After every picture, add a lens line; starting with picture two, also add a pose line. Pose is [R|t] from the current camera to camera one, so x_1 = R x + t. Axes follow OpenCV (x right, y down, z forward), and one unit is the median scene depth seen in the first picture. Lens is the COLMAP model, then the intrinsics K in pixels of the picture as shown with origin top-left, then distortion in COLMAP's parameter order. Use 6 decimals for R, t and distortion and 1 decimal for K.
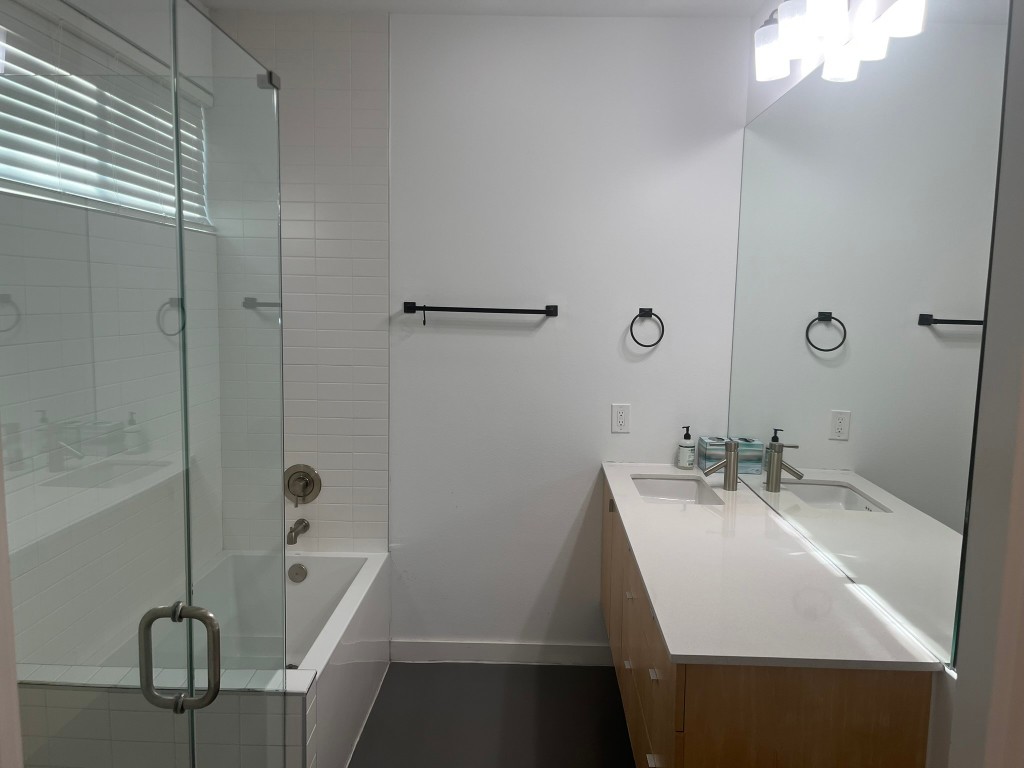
lens RADIAL K [[771.1, 0, 508.7], [0, 771.1, 387.3], [0, 0, 1]] dist [0.043937, -0.056491]
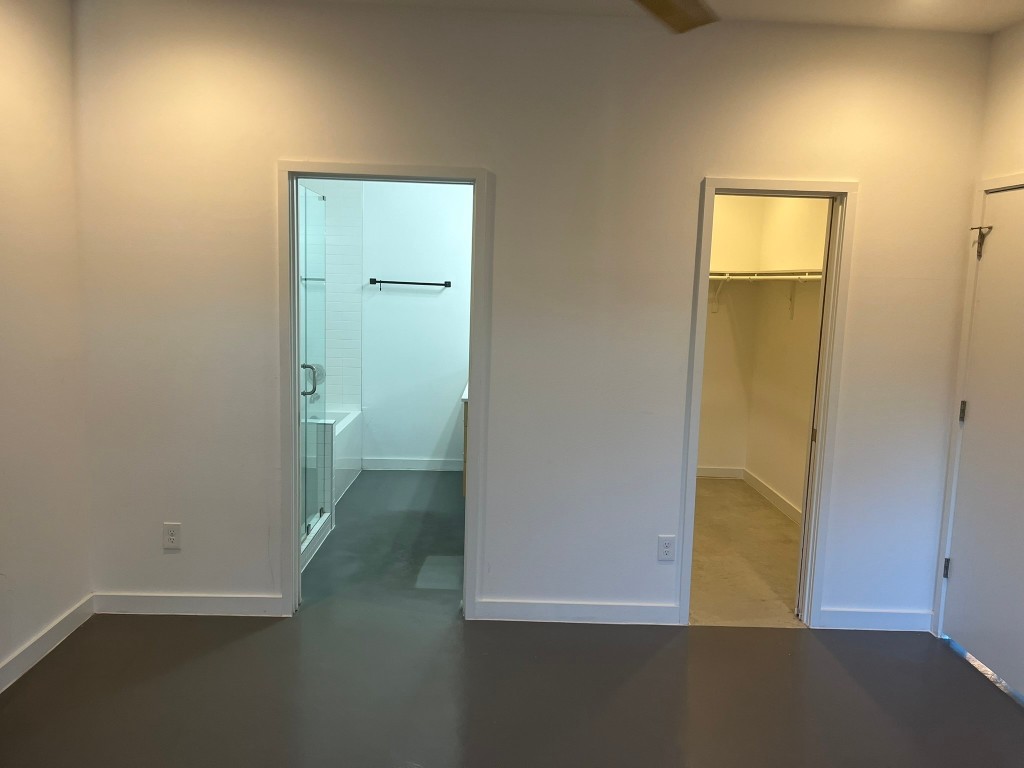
lens RADIAL K [[771.1, 0, 517.4], [0, 771.1, 379.2], [0, 0, 1]] dist [0.043937, -0.056491]
pose [[0.998364, 0.005081, 0.056956, 0.119161], [-0.005881, 0.999886, 0.013899, 0.108217], [-0.056879, -0.014212, 0.998280, -0.917017]]
